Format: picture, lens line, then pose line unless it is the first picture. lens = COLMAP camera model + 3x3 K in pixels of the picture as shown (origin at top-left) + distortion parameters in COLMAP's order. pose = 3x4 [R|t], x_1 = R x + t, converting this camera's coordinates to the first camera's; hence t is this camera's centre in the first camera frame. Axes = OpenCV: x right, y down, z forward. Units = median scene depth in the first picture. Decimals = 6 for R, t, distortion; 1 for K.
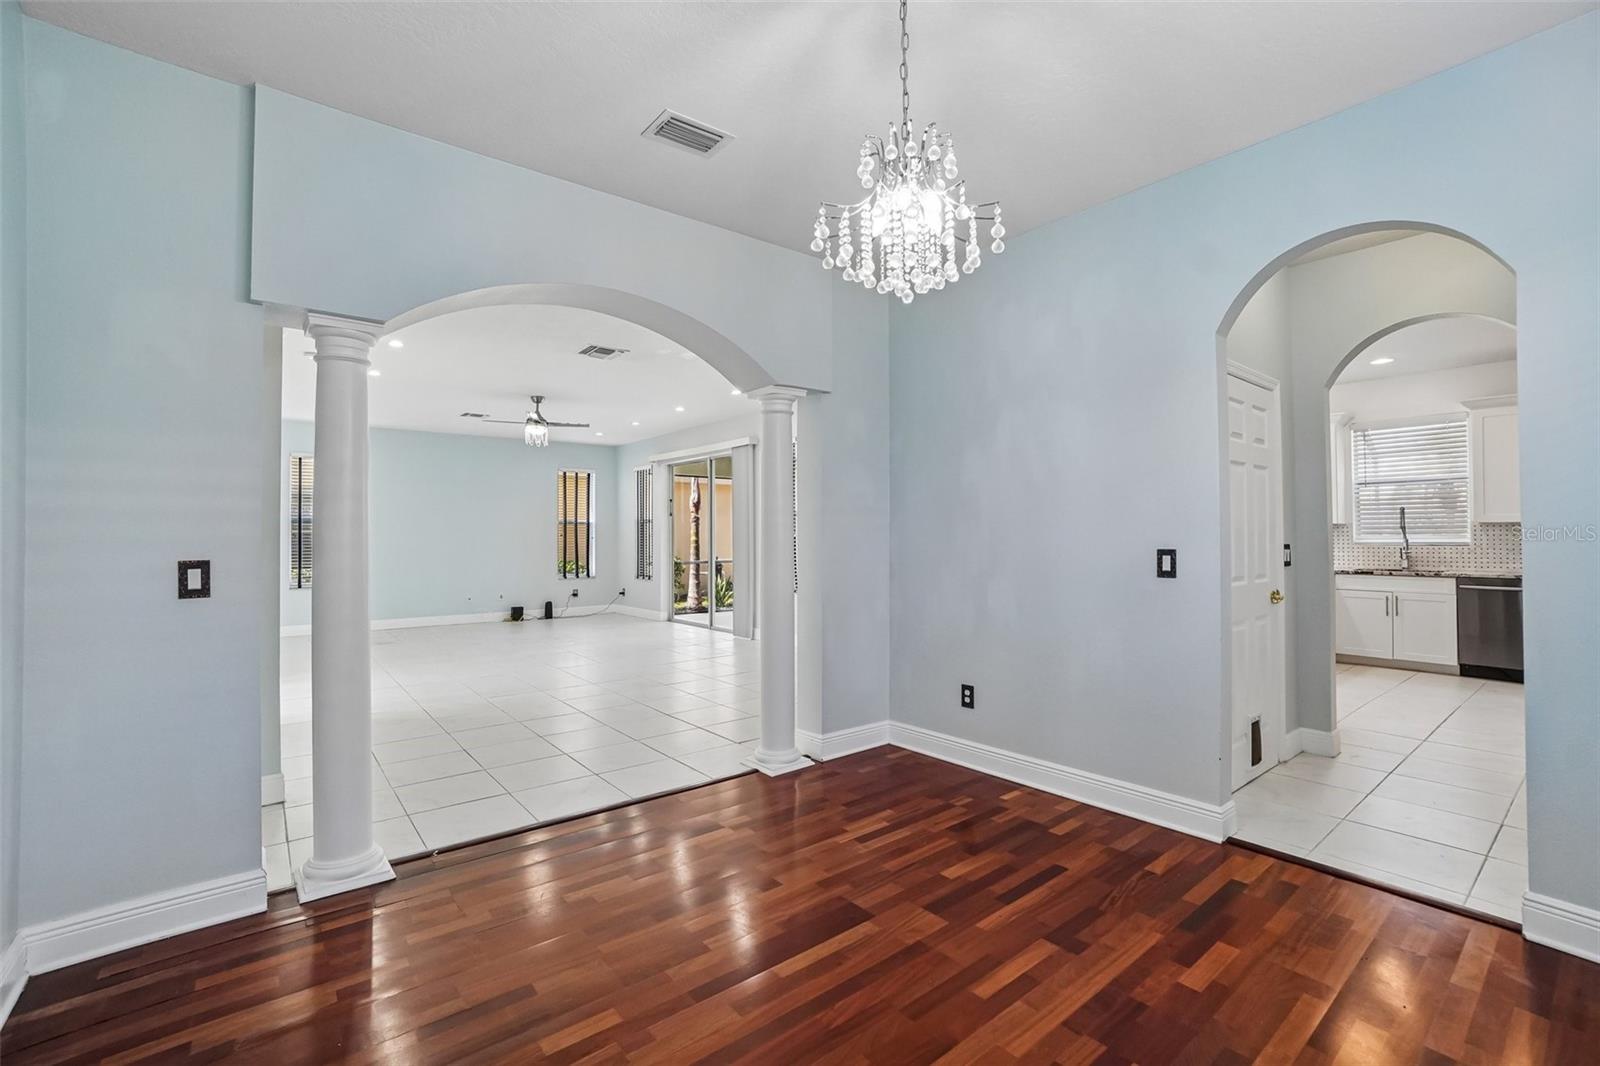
lens RADIAL K [[700.2, 0, 802.6], [0, 700.2, 525.3], [0, 0, 1]] dist [-0.048630, 0.020645]
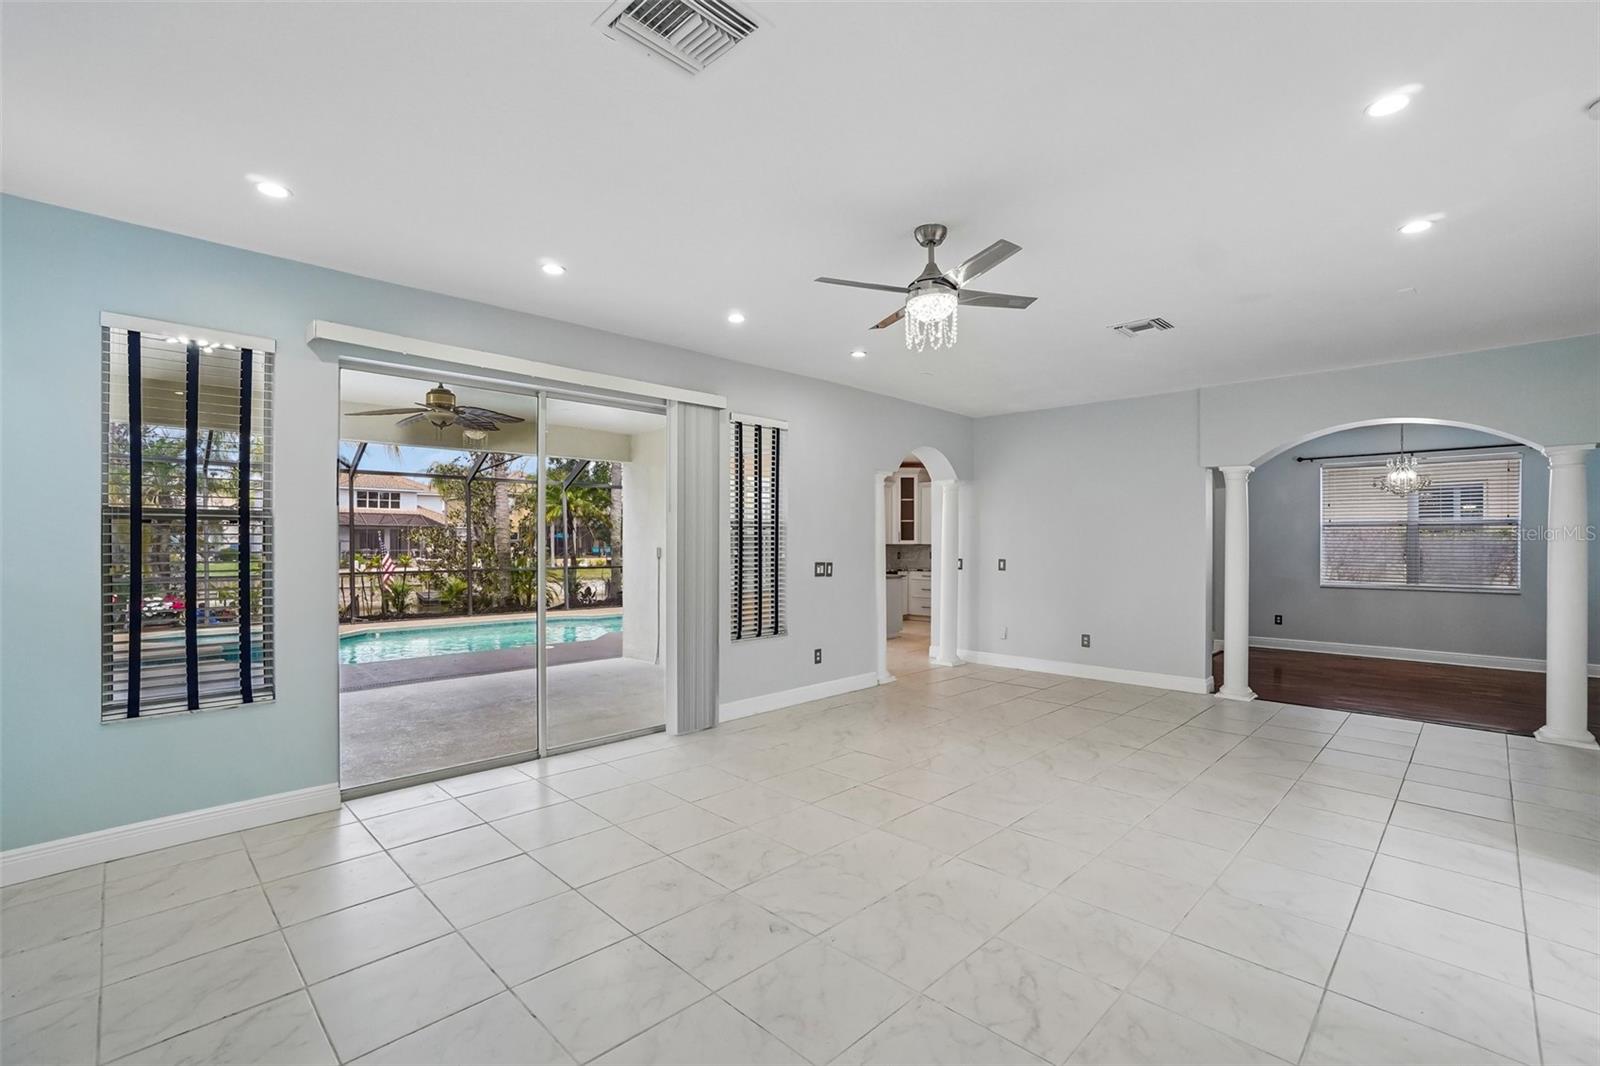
lens RADIAL K [[700.2, 0, 806.5], [0, 700.2, 540.6], [0, 0, 1]] dist [-0.048630, 0.020645]
pose [[-0.112217, 0.006122, 0.993665, -0.695596], [-0.016700, 0.999828, -0.008046, 0.004202], [-0.993543, -0.017497, -0.112096, 0.993837]]
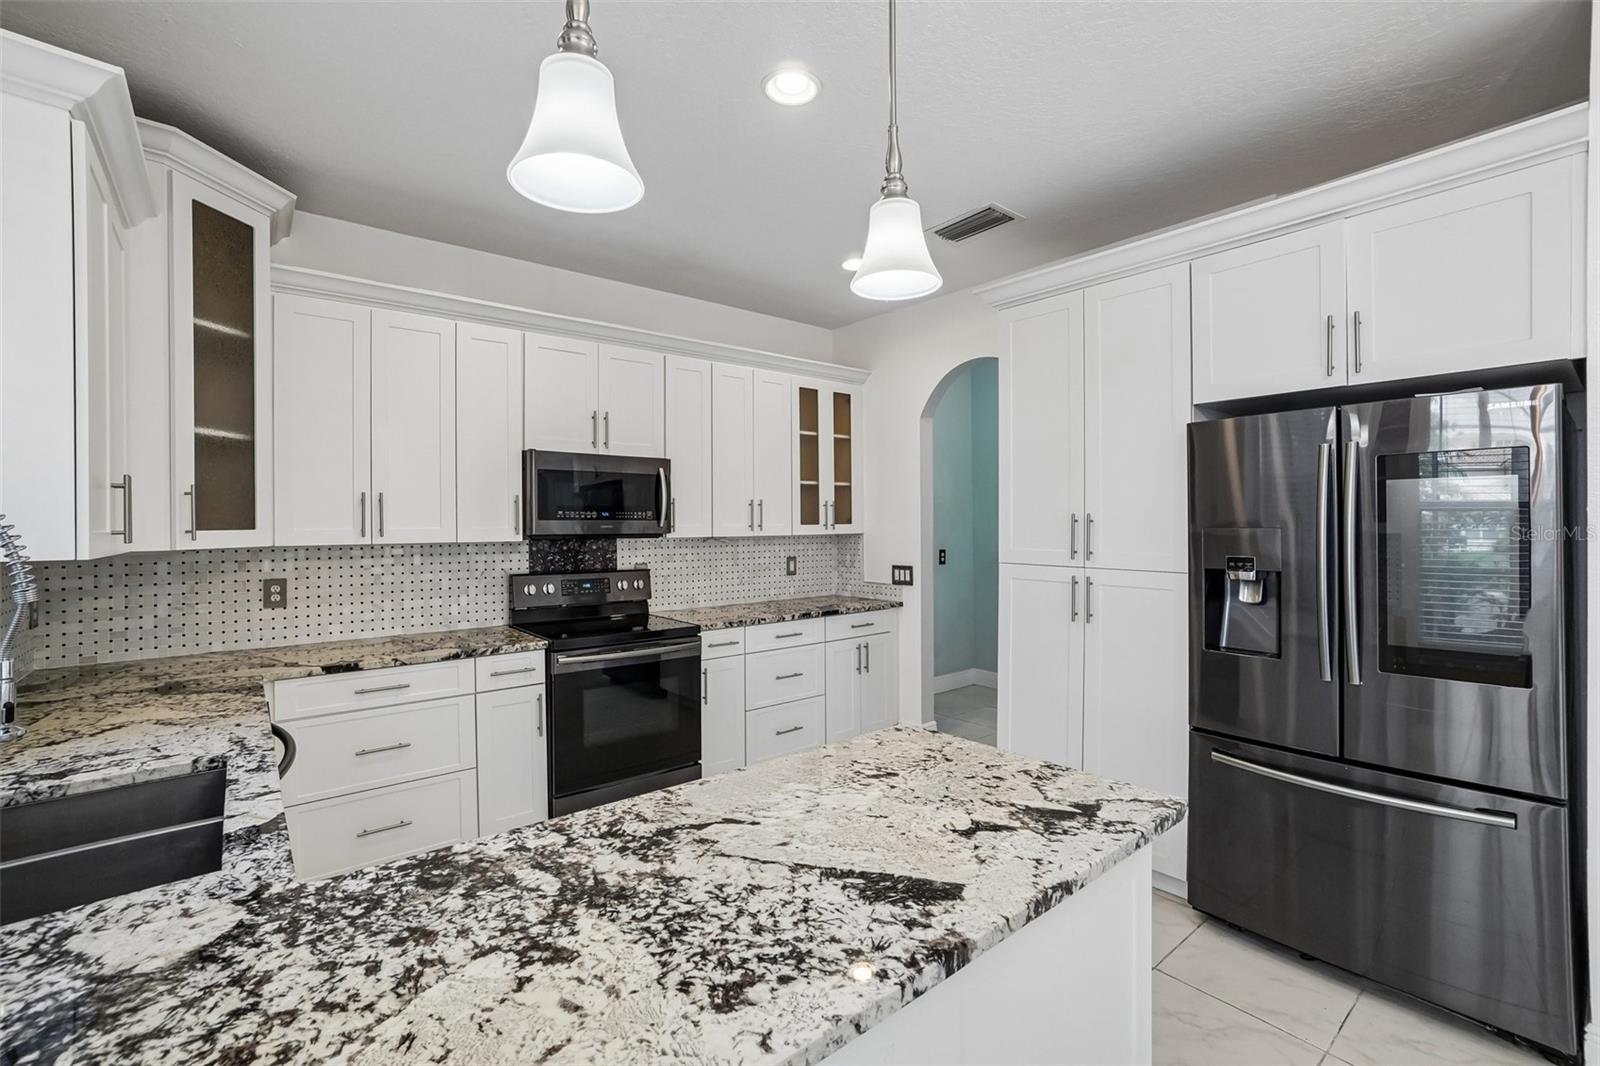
lens RADIAL K [[700.2, 0, 800.7], [0, 700.2, 525.1], [0, 0, 1]] dist [-0.048630, 0.020645]
pose [[-0.999930, 0.011422, -0.003035, 0.516668], [0.011460, 0.999854, -0.012694, -0.008034], [0.002889, -0.012728, -0.999915, 0.900742]]
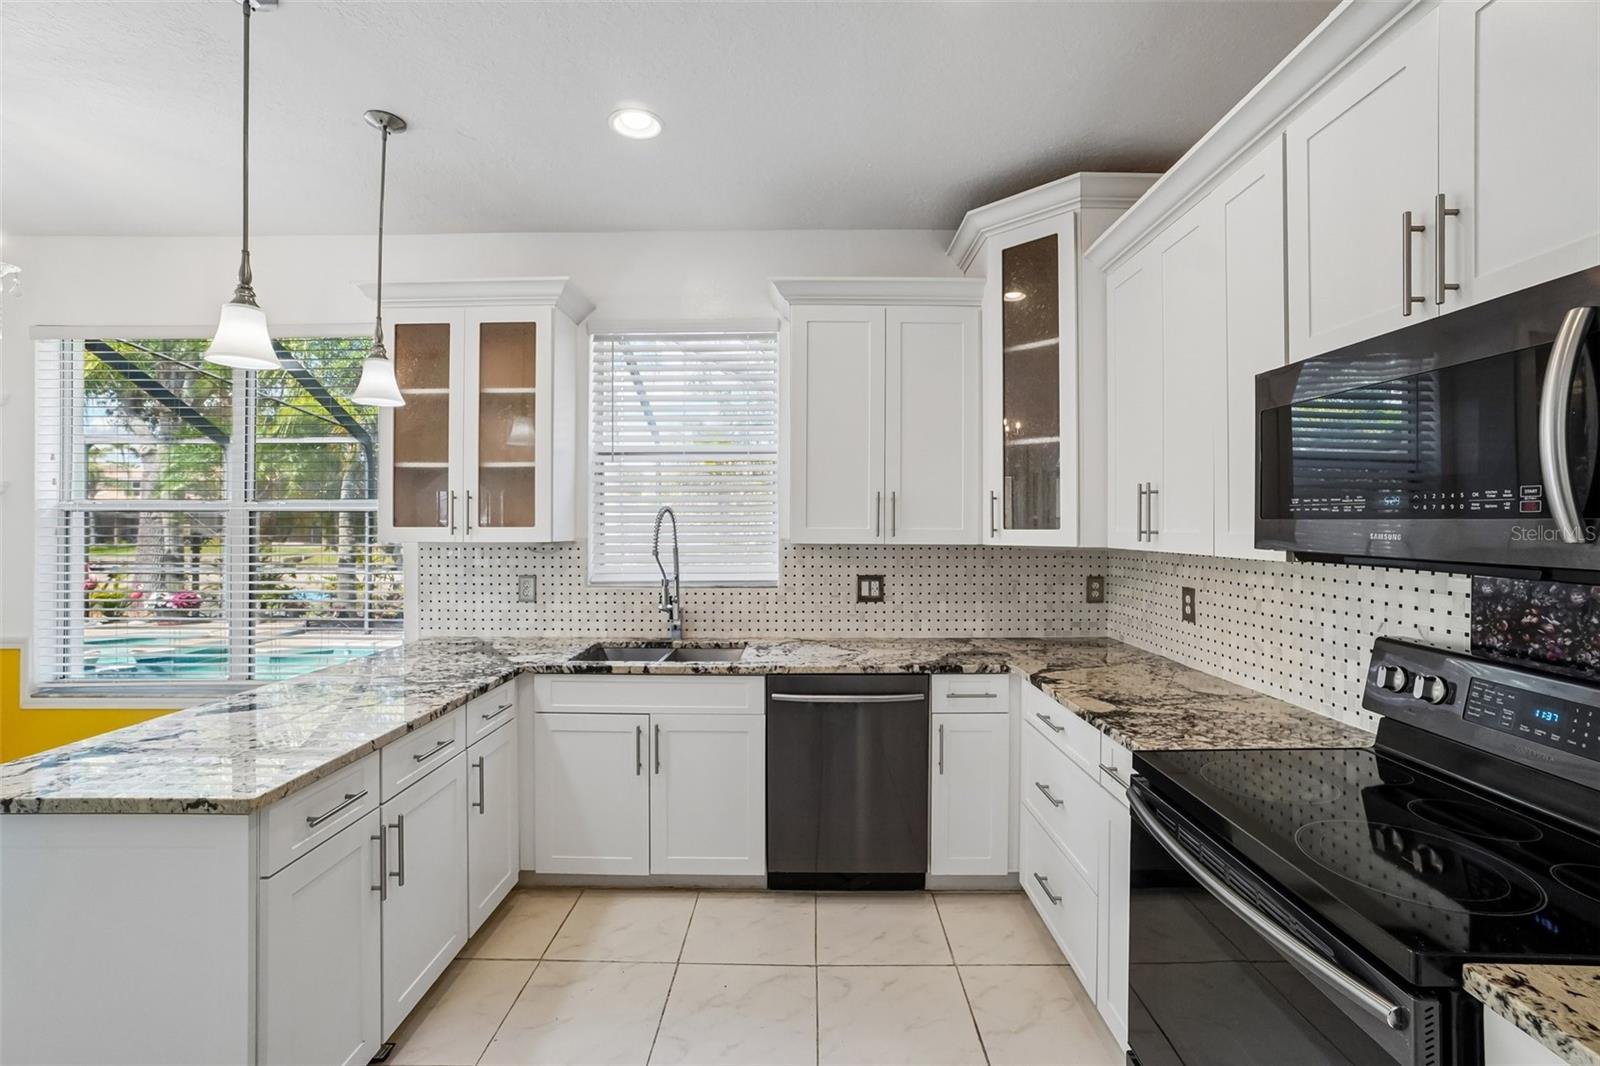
lens RADIAL K [[700.2, 0, 802.1], [0, 700.2, 522.3], [0, 0, 1]] dist [-0.048630, 0.020645]
pose [[0.635702, 0.006319, 0.771909, 0.443879], [-0.015733, 0.999865, 0.004772, -0.015384], [-0.771774, -0.015178, 0.635716, 0.492696]]
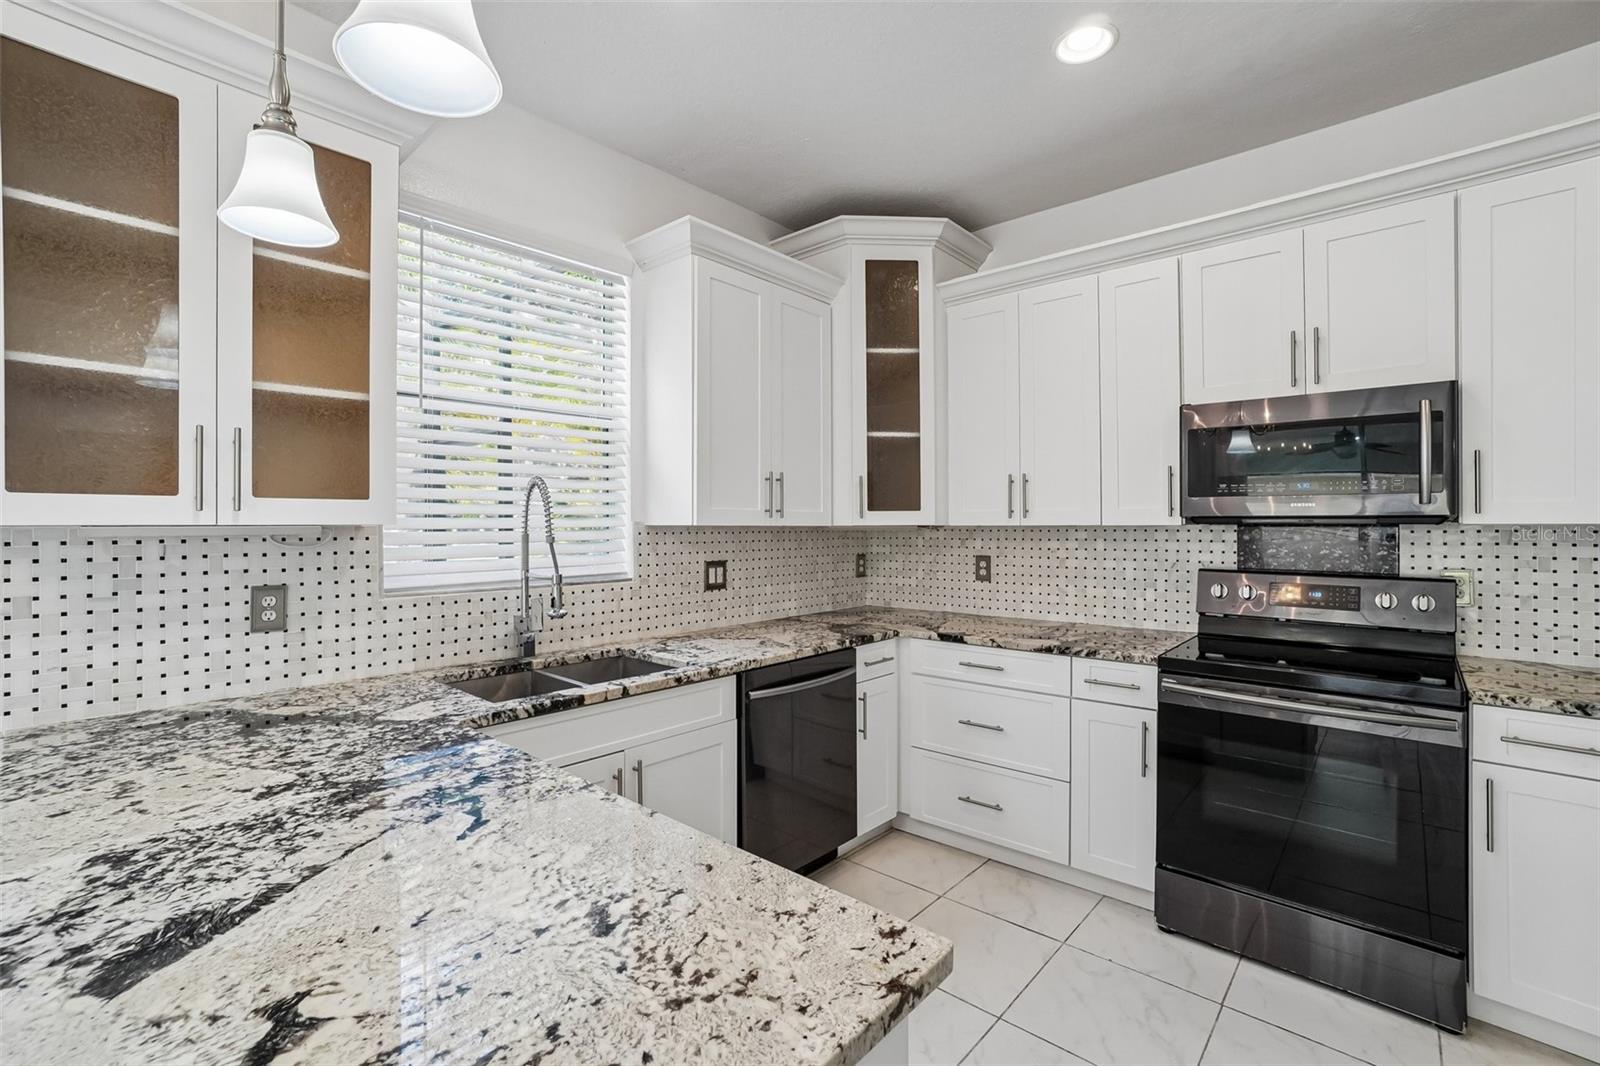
lens RADIAL K [[700.2, 0, 802.8], [0, 700.2, 520.1], [0, 0, 1]] dist [-0.048630, 0.020645]
pose [[-0.159735, 0.012322, 0.987083, 0.401309], [-0.011907, 0.999825, -0.014408, -0.001673], [-0.987088, -0.014054, -0.159560, 0.720207]]
